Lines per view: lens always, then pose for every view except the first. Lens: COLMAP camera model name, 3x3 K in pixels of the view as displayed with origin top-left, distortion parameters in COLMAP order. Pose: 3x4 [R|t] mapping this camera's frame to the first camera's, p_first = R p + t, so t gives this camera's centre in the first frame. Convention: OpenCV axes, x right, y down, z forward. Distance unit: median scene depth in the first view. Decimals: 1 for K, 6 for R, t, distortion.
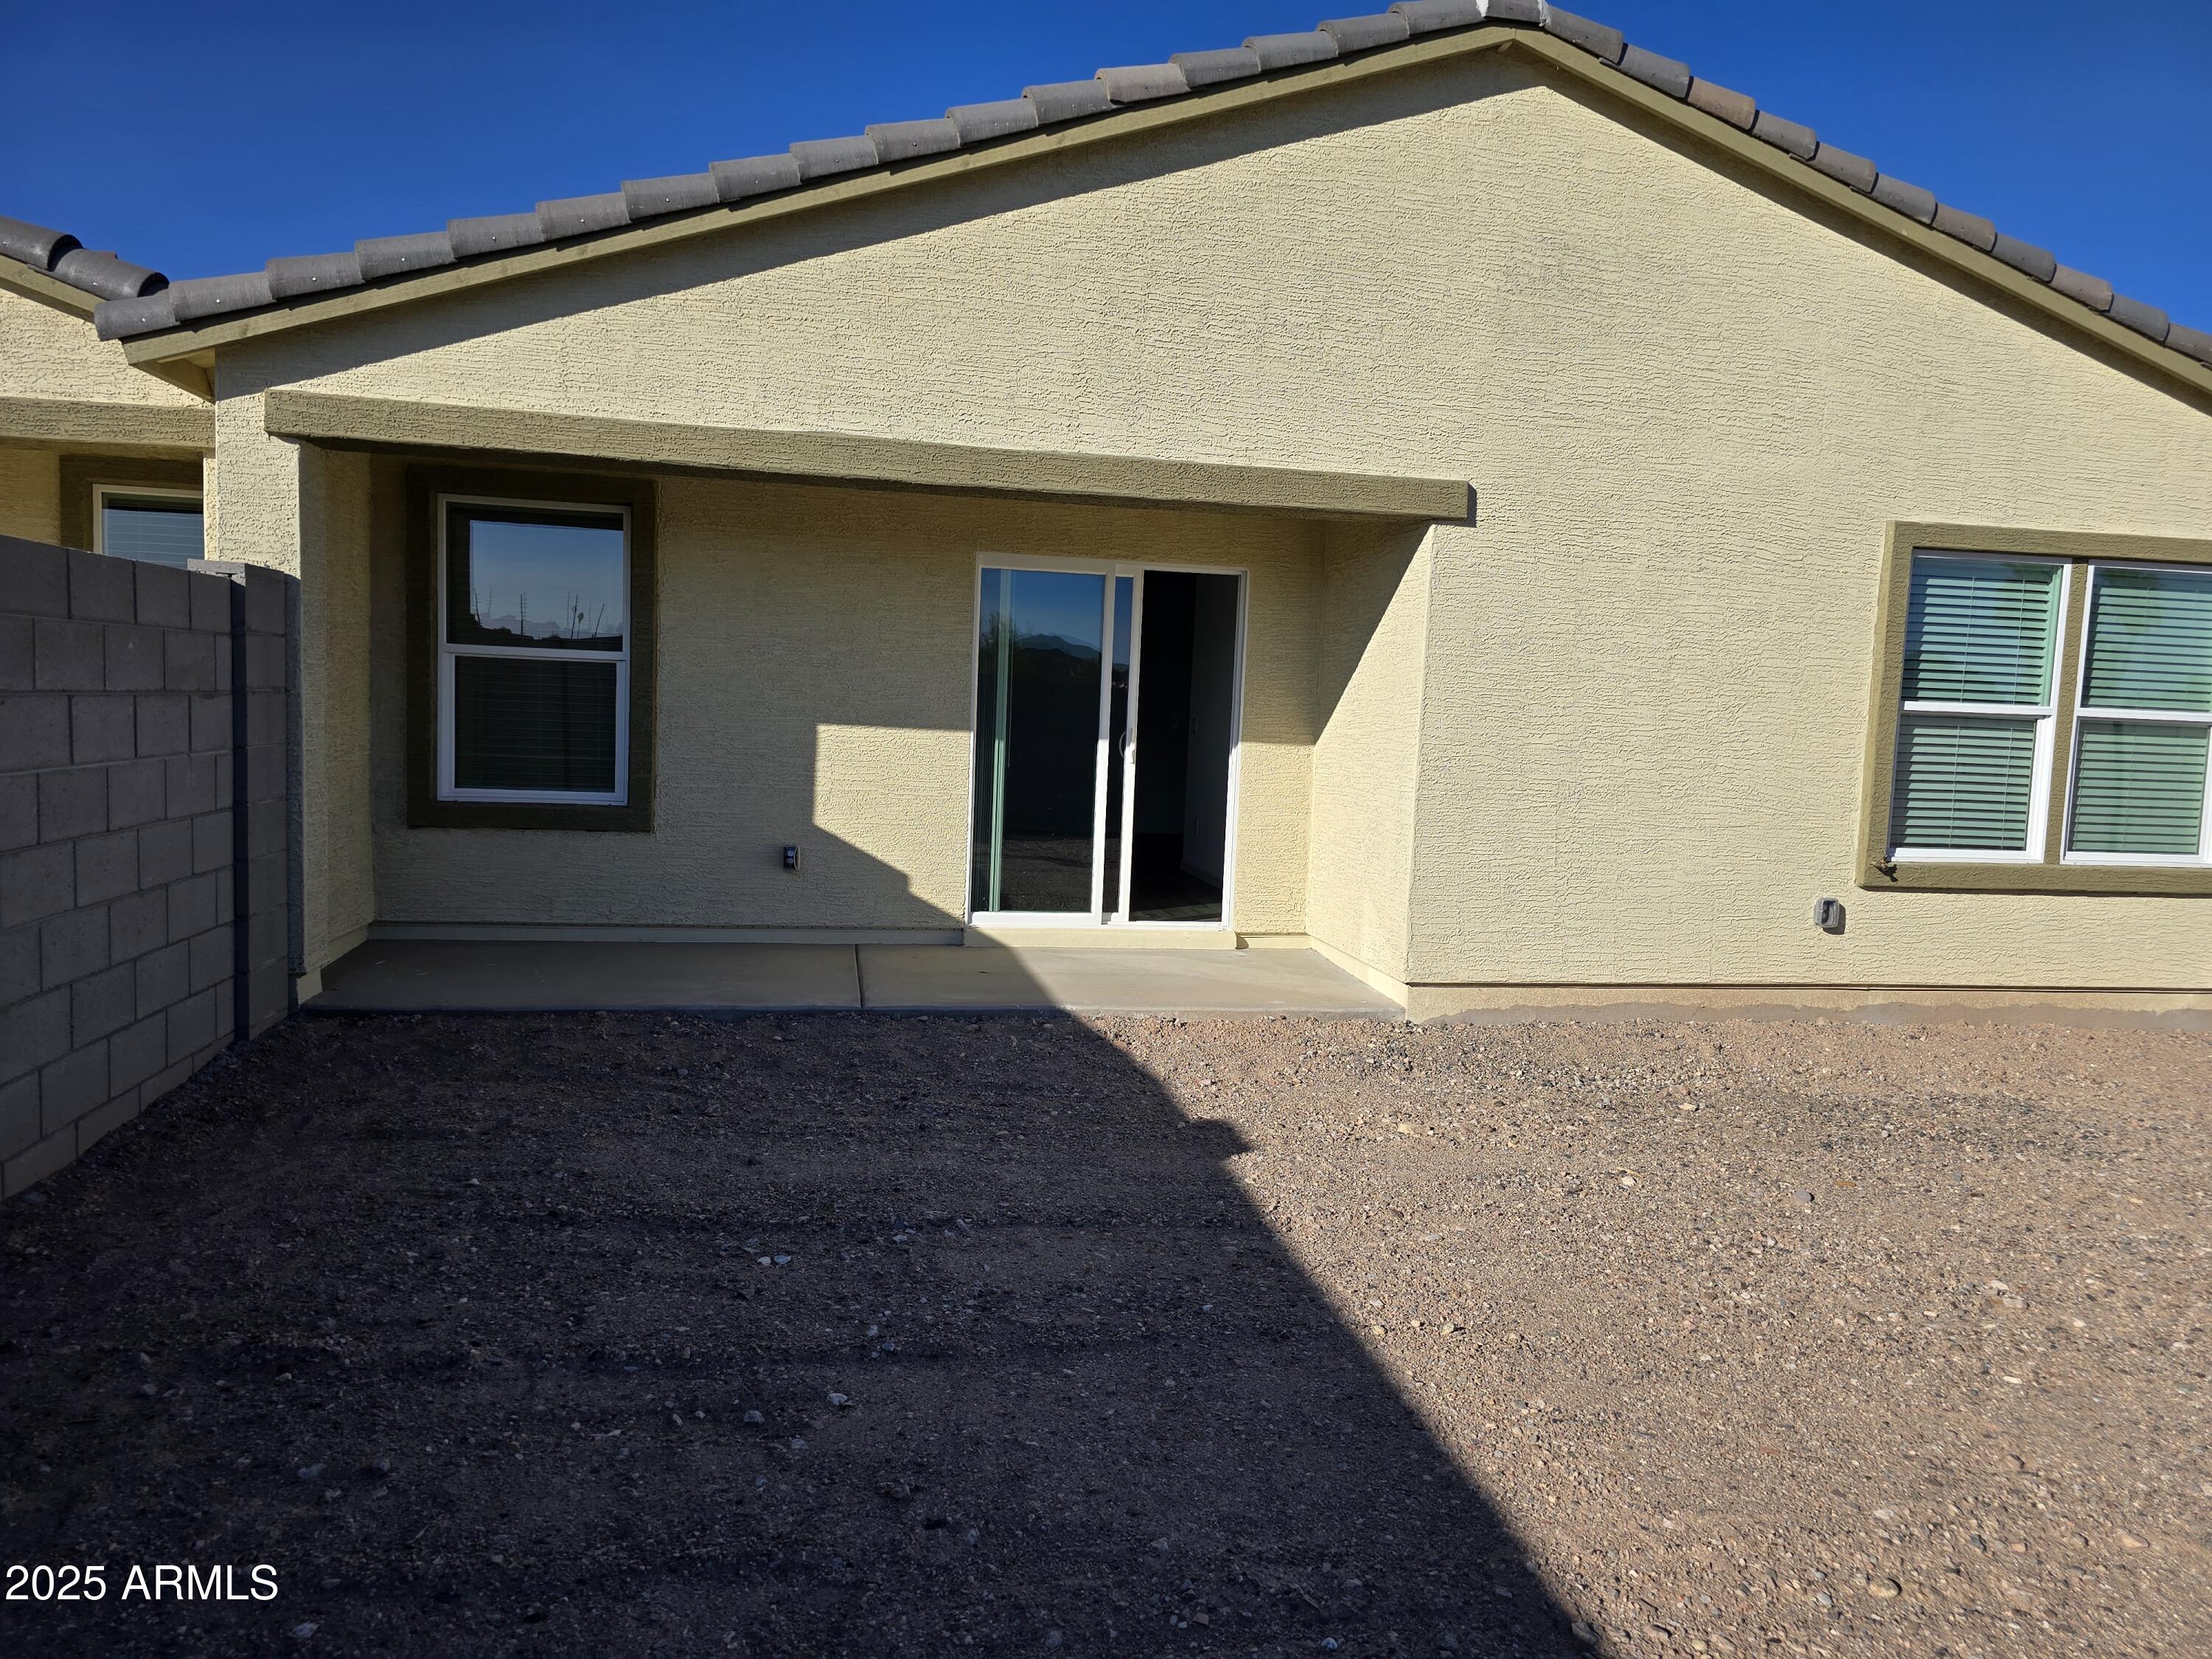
lens RADIAL K [[1481.5, 0, 1105.2], [0, 1481.5, 821.6], [0, 0, 1]] dist [0.027143, -0.006809]
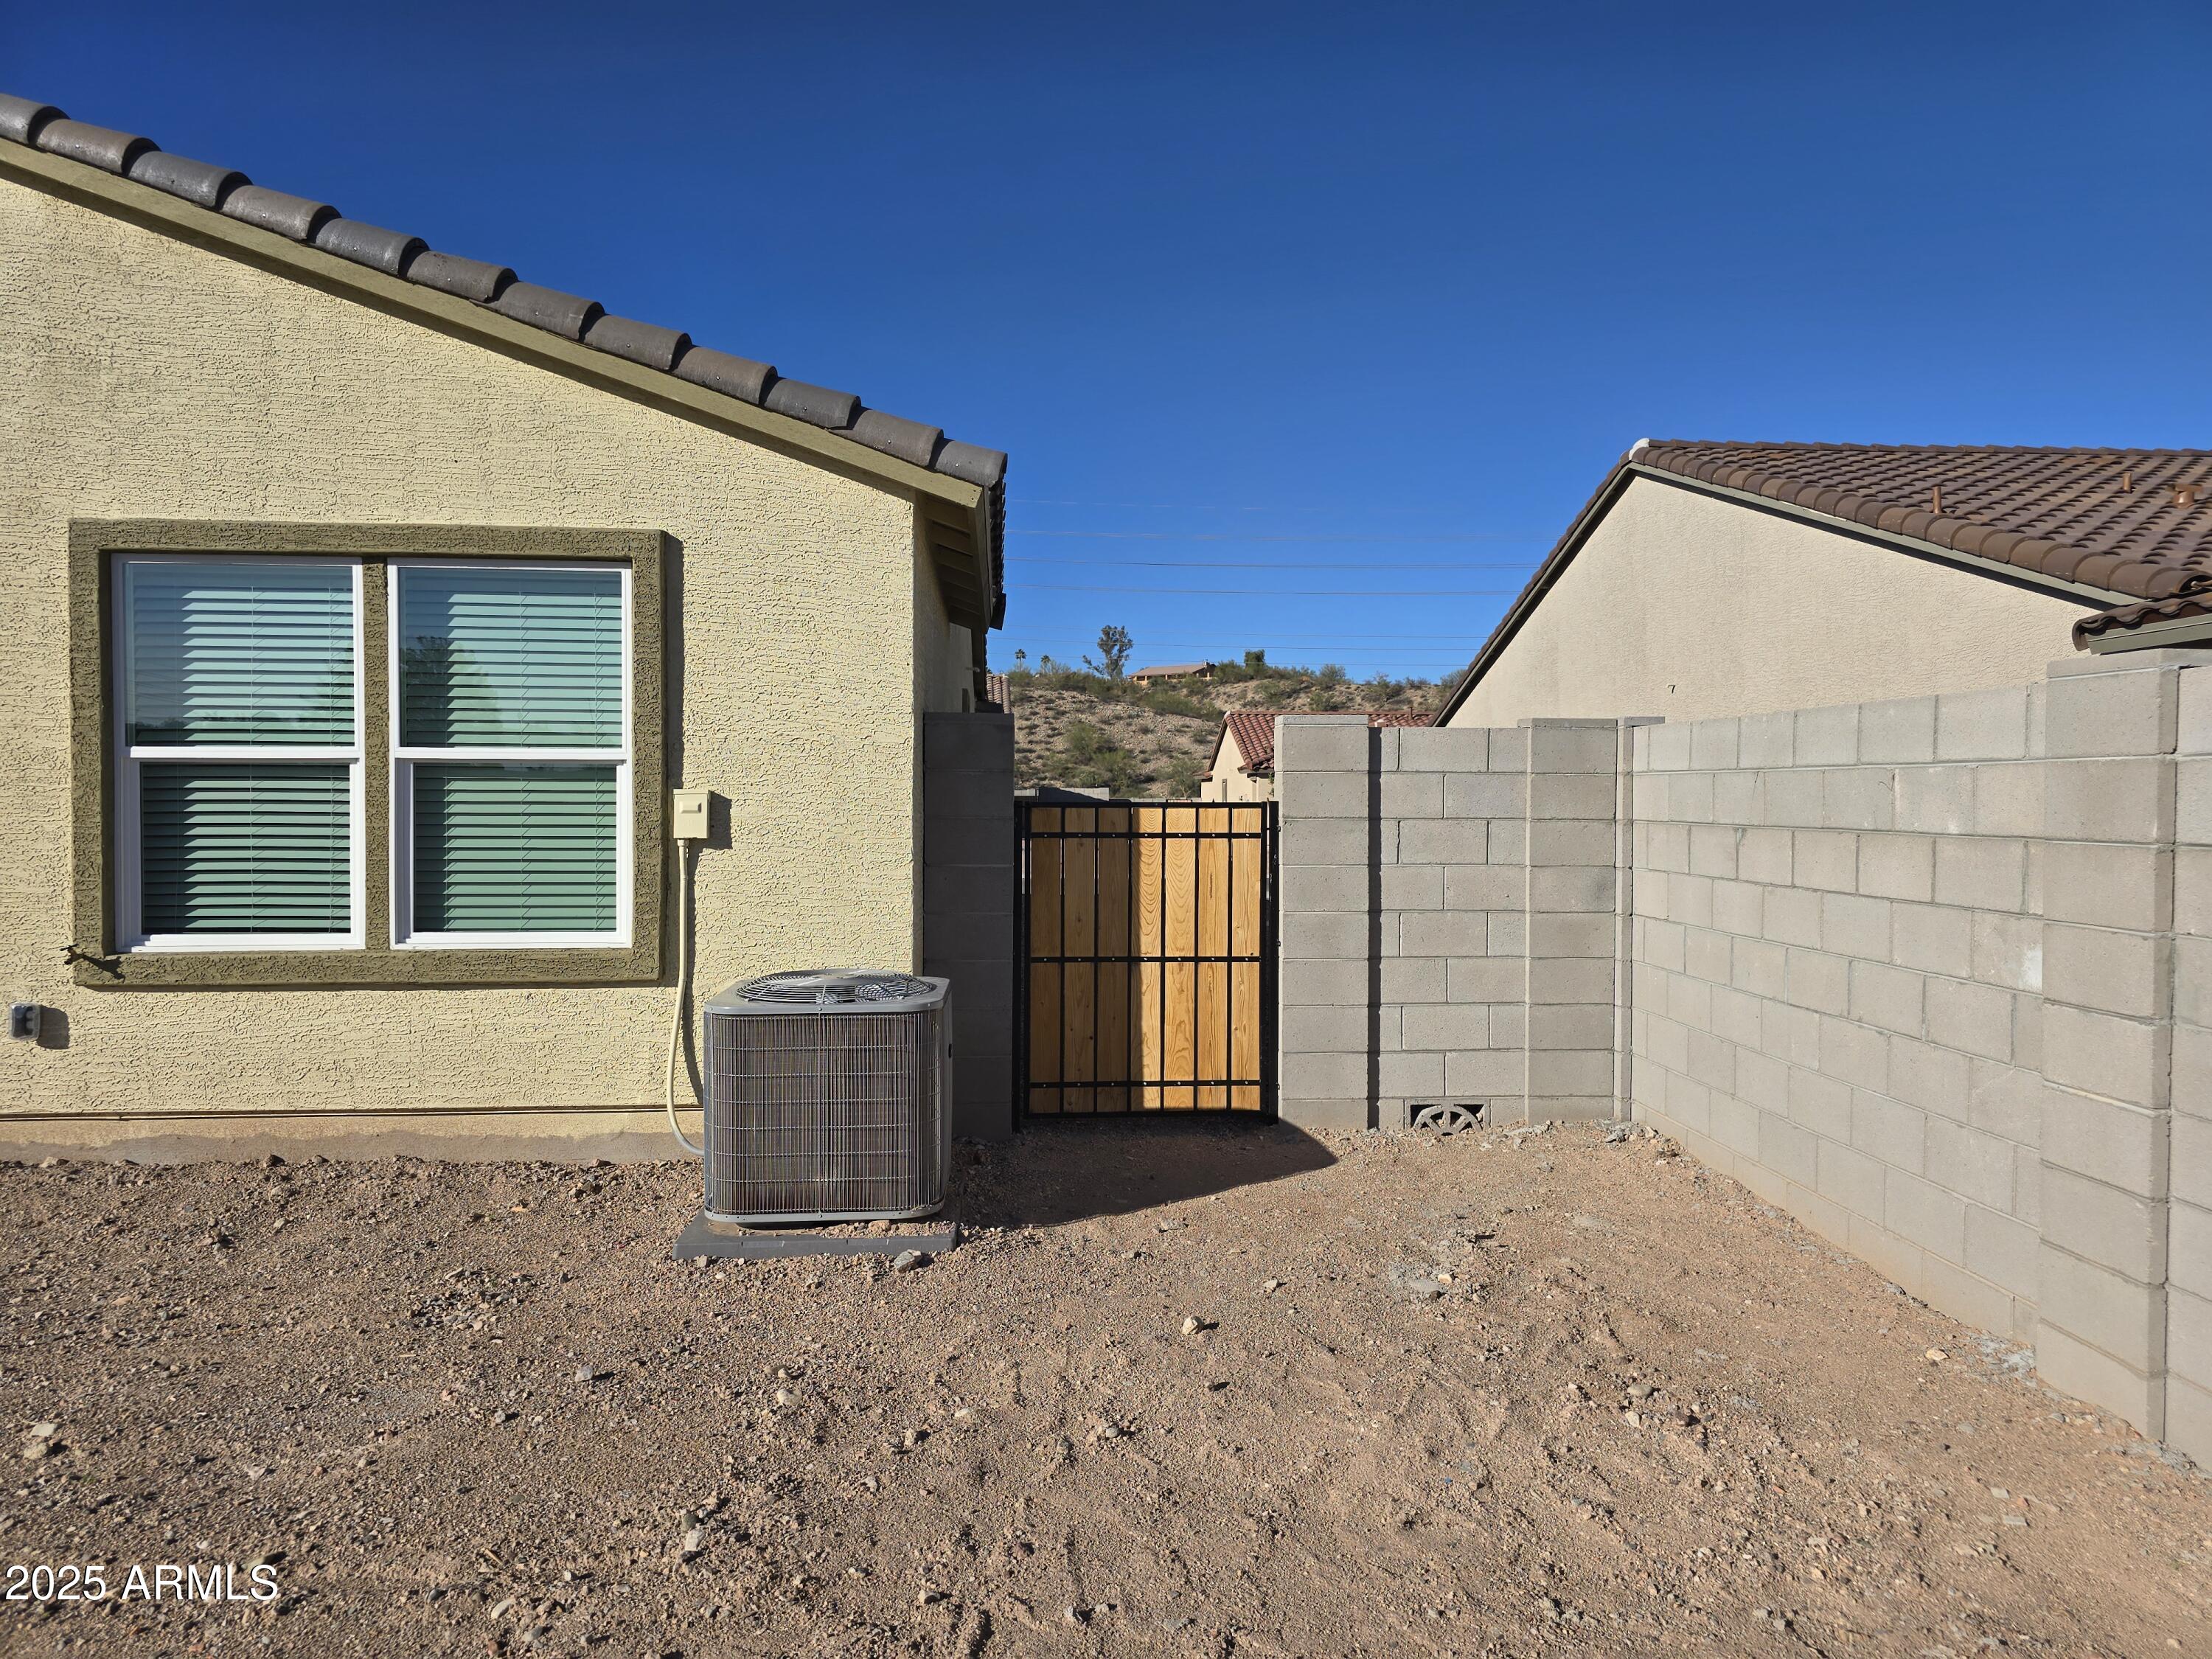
lens RADIAL K [[1481.5, 0, 1106.7], [0, 1481.5, 835.9], [0, 0, 1]] dist [0.027143, -0.006809]
pose [[0.993272, -0.032679, -0.111101, 1.111413], [0.026650, 0.998113, -0.055324, 0.022818], [0.112699, 0.051991, 0.992268, 0.276675]]
